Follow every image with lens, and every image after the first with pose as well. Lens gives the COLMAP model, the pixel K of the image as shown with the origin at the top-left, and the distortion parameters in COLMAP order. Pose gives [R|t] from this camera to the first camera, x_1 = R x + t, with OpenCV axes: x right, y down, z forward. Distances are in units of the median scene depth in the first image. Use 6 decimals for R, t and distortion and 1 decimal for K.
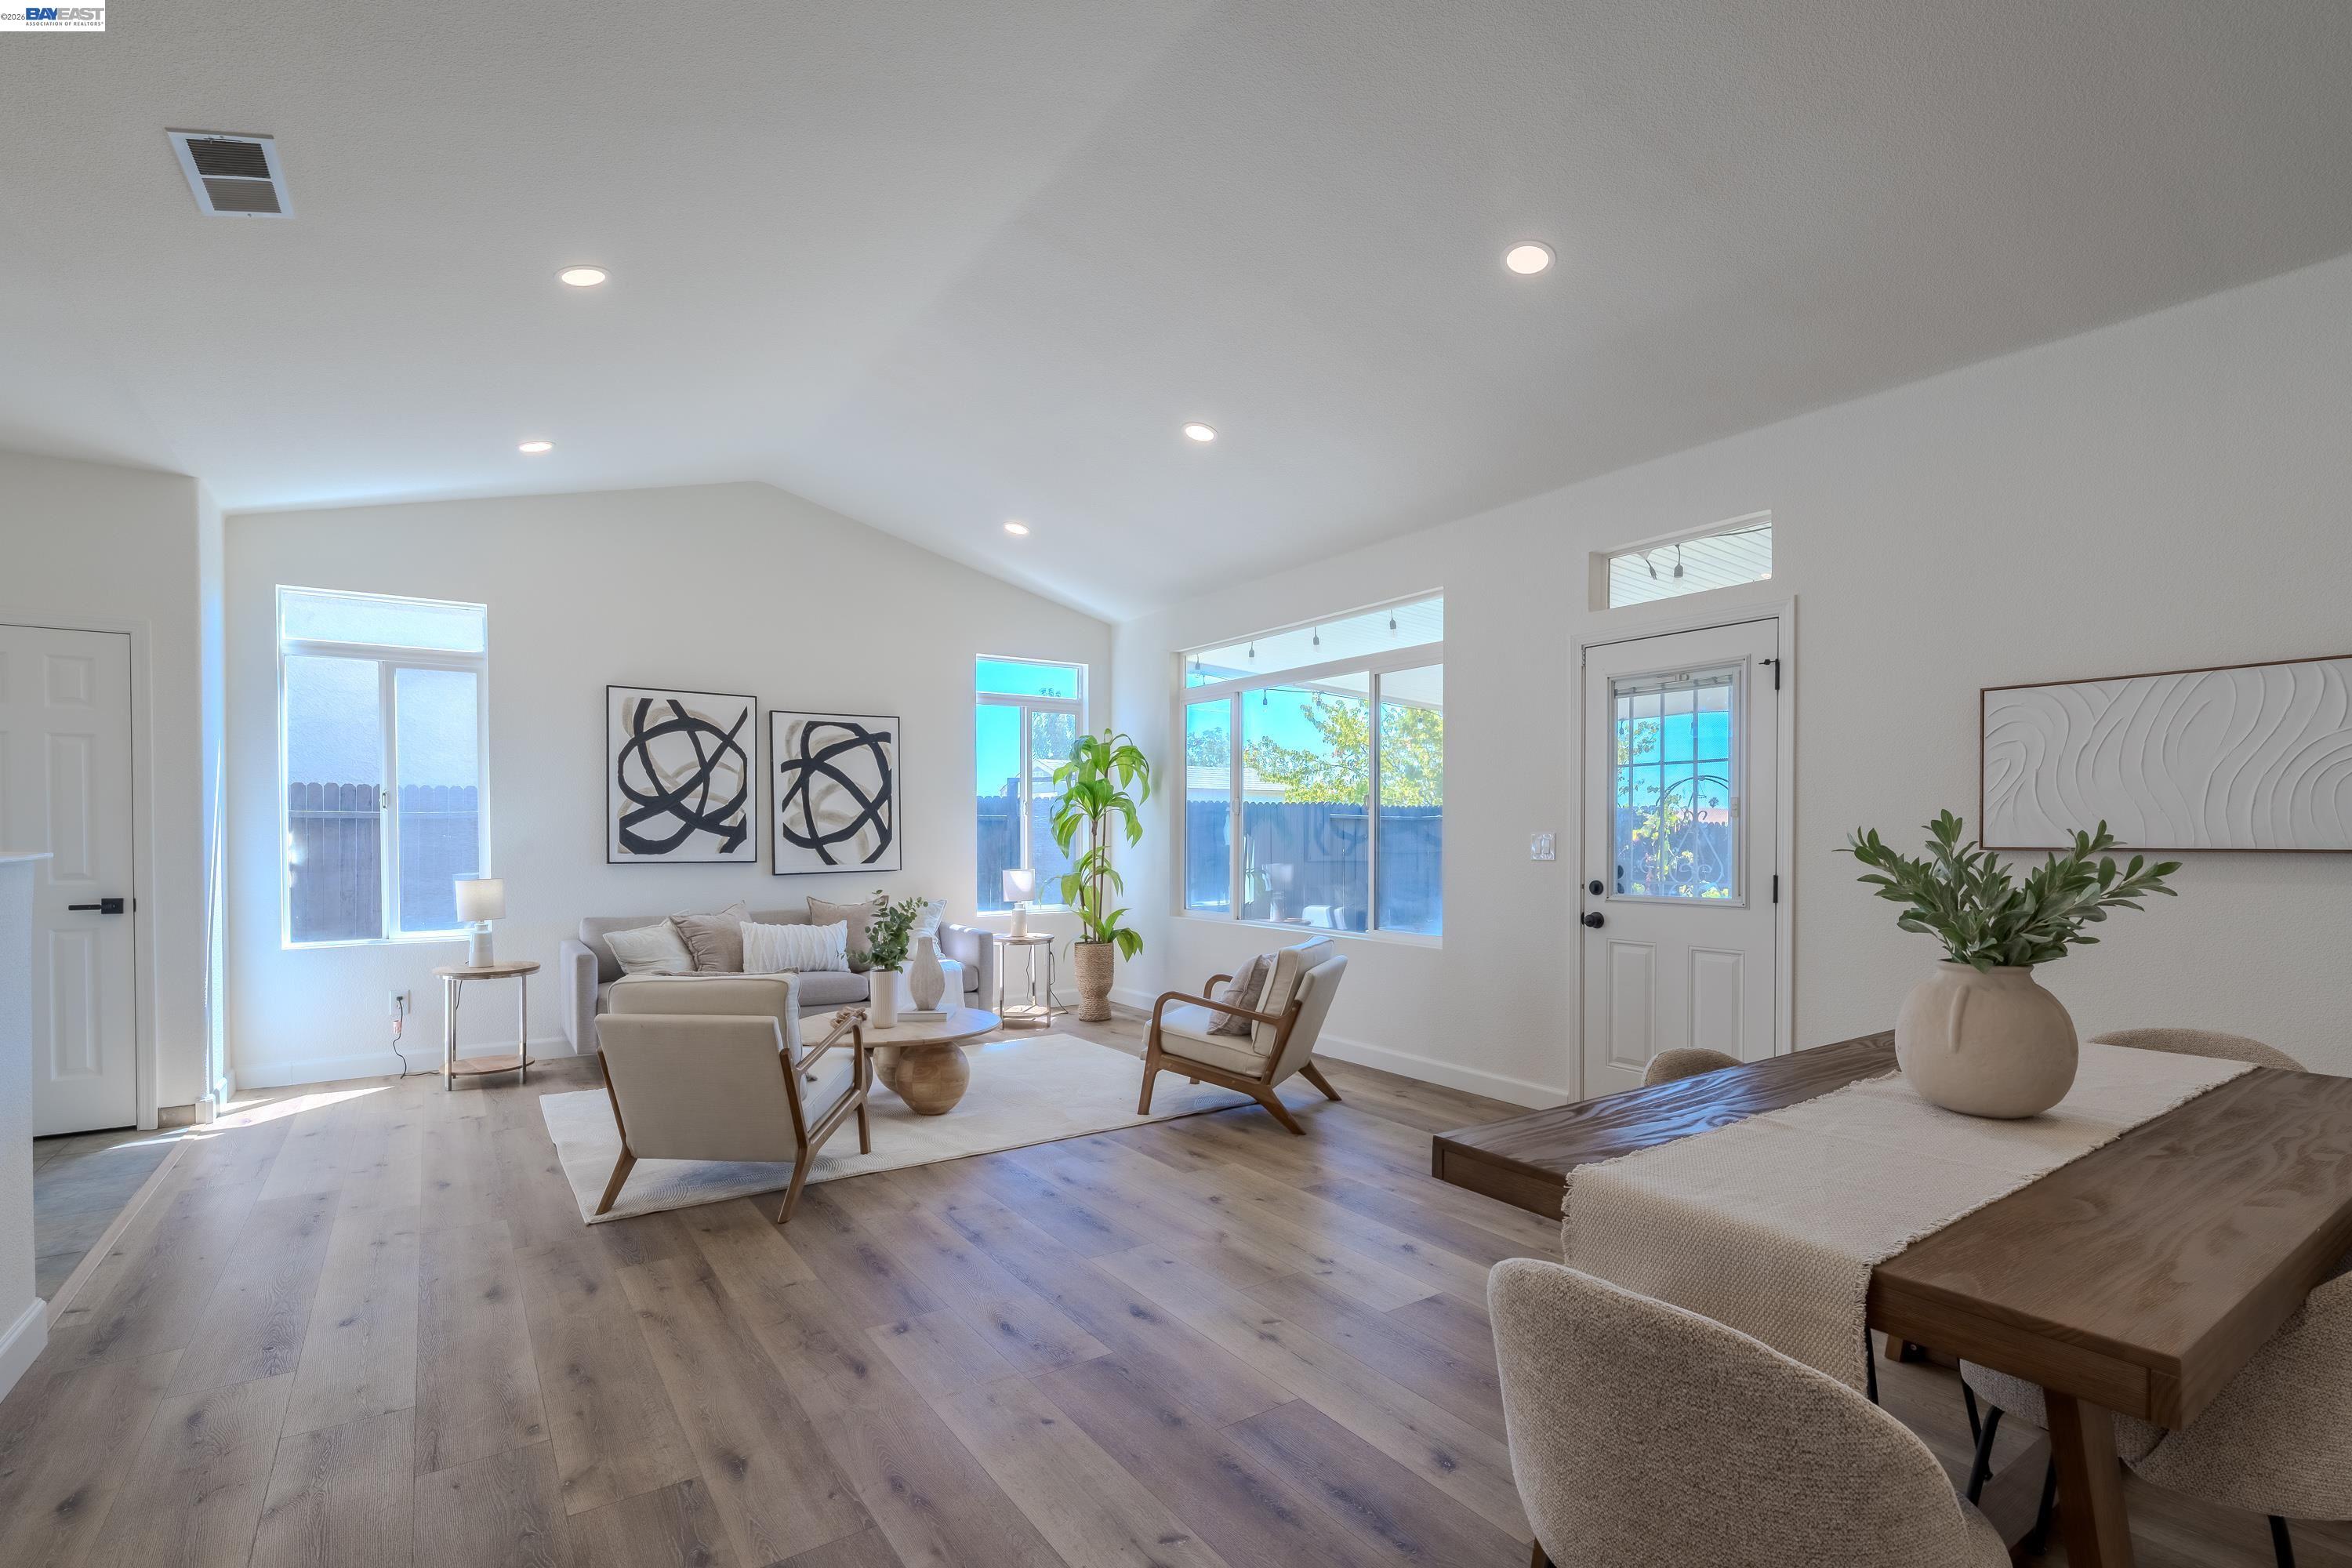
lens RADIAL K [[1091.9, 0, 1176.4], [0, 1091.9, 852.2], [0, 0, 1]] dist [0.002701, -0.000120]
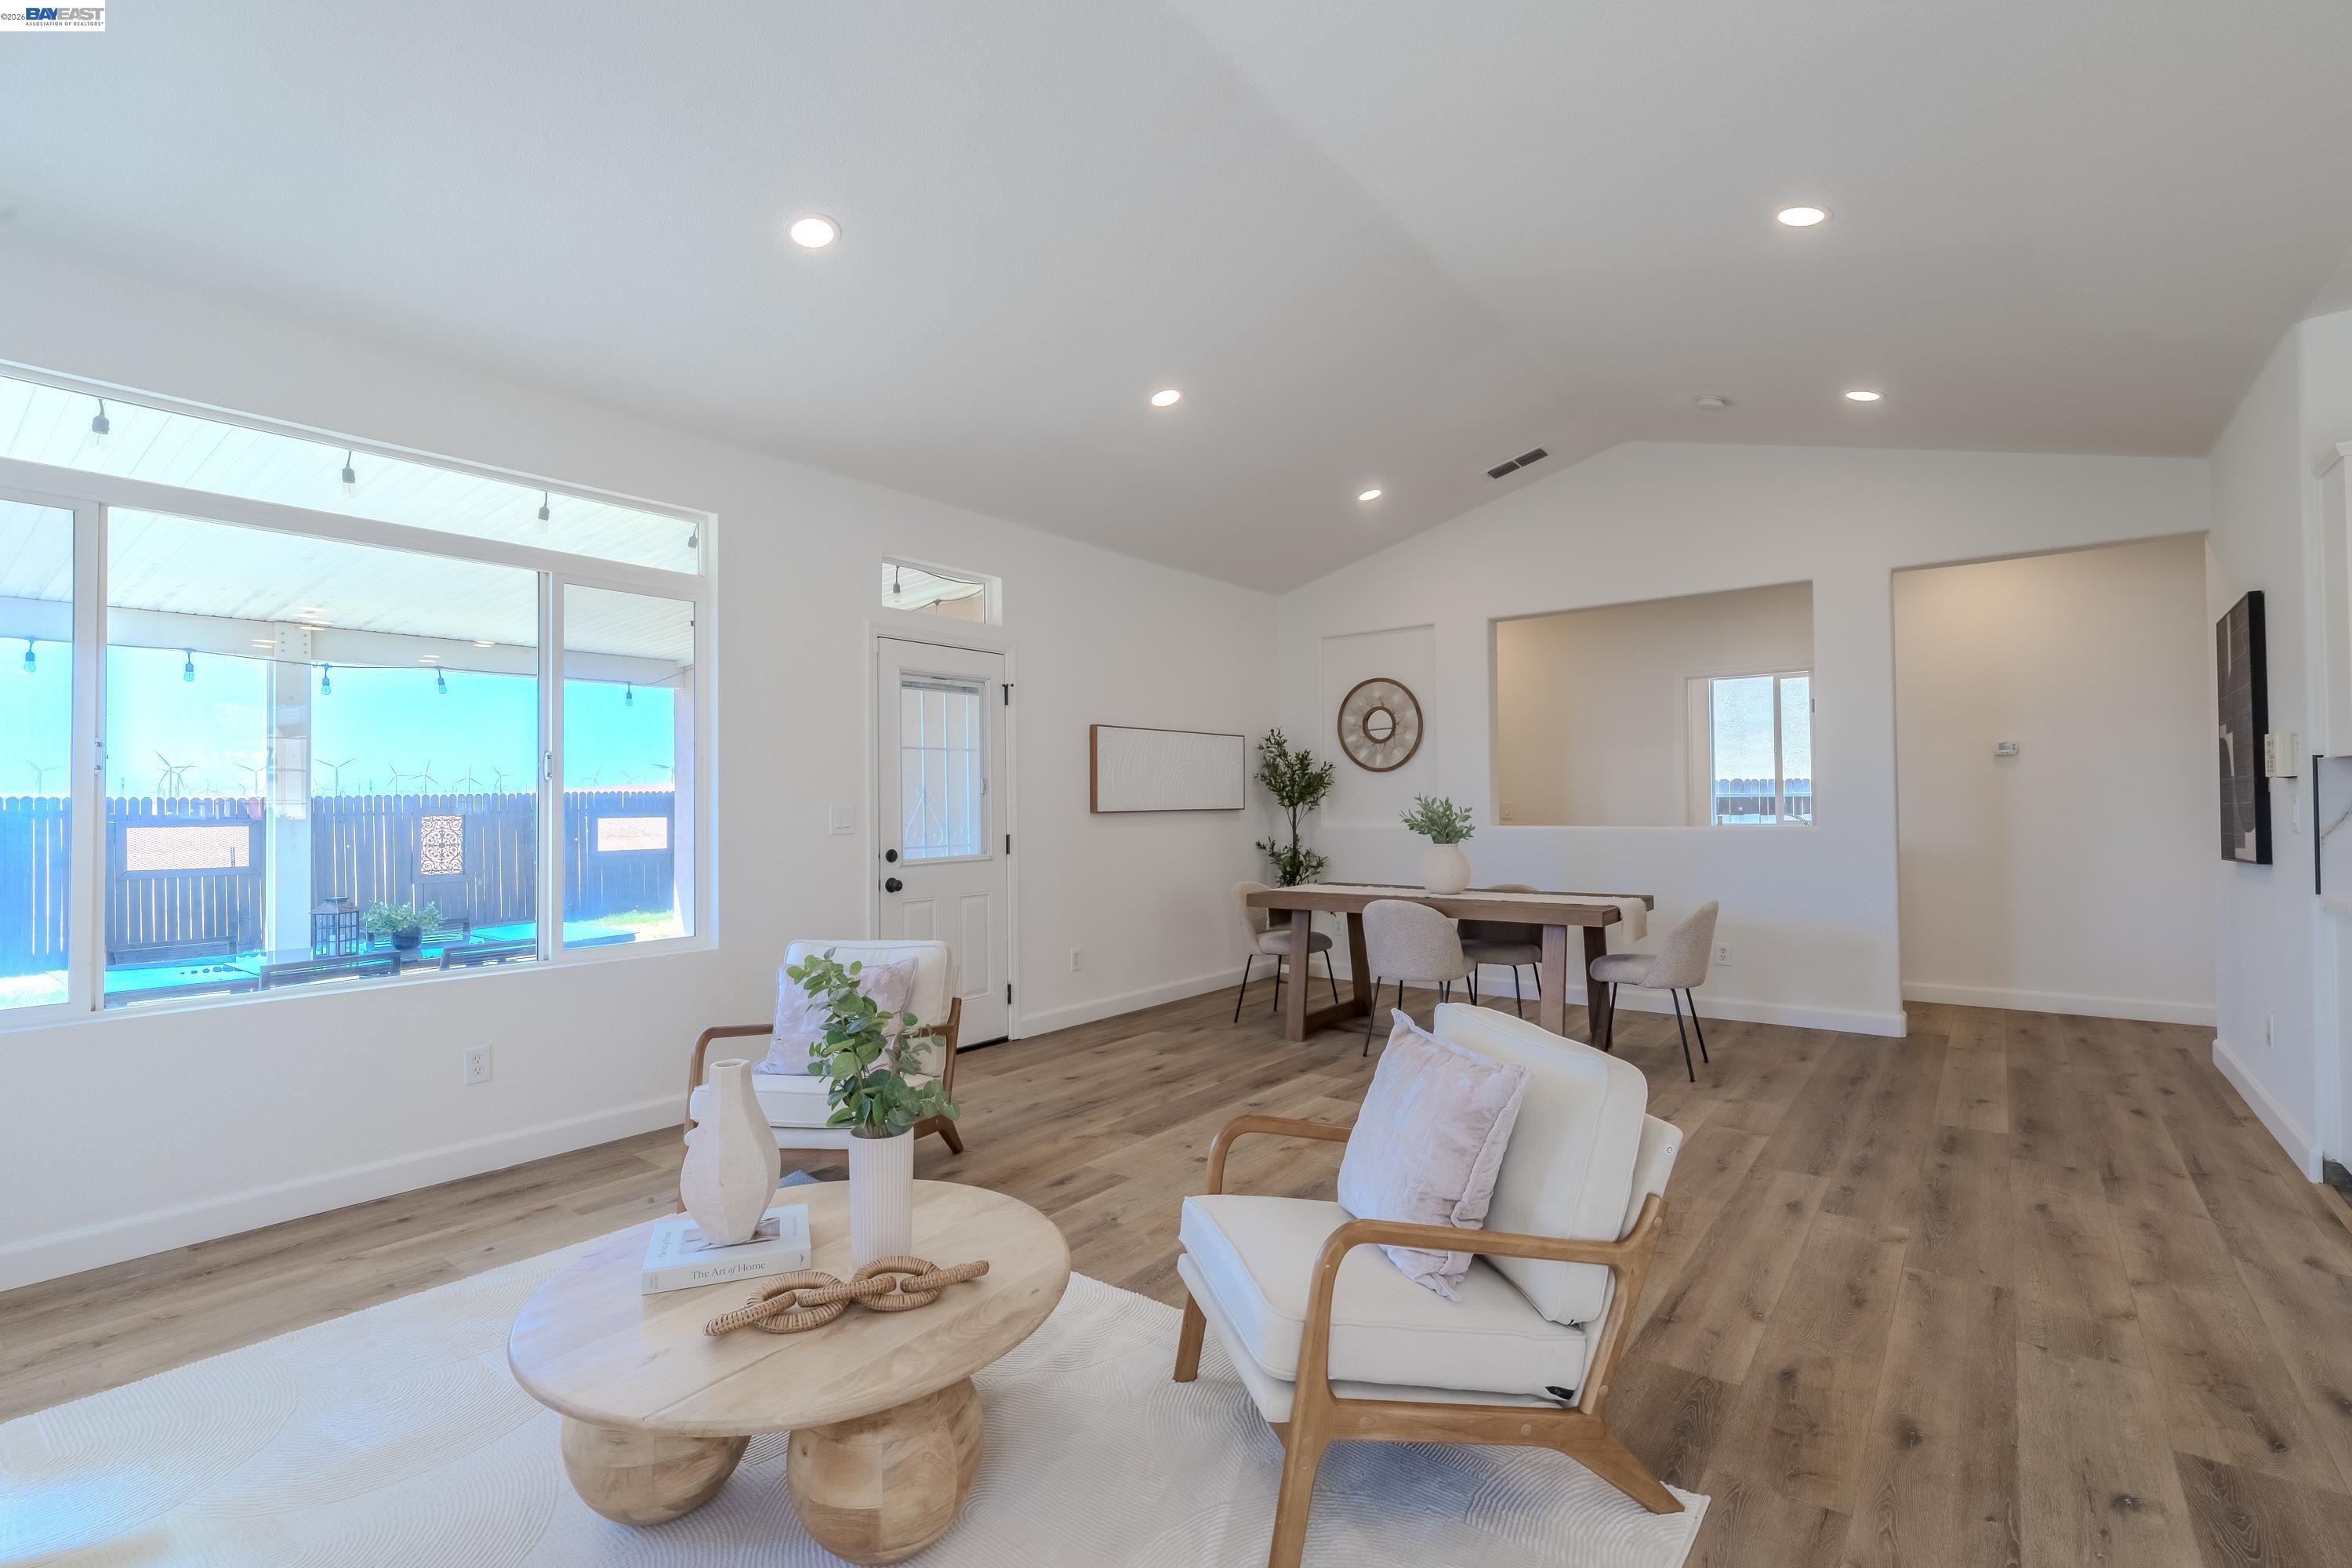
lens RADIAL K [[1059.7, 0, 1172.4], [0, 1059.7, 786.3], [0, 0, 1]] dist [0.001968, -0.000366]
pose [[-0.305126, 0.018366, 0.952135, -0.535917], [0.027868, 0.999558, -0.010350, -0.014099], [-0.951904, 0.023376, -0.305503, 0.776548]]
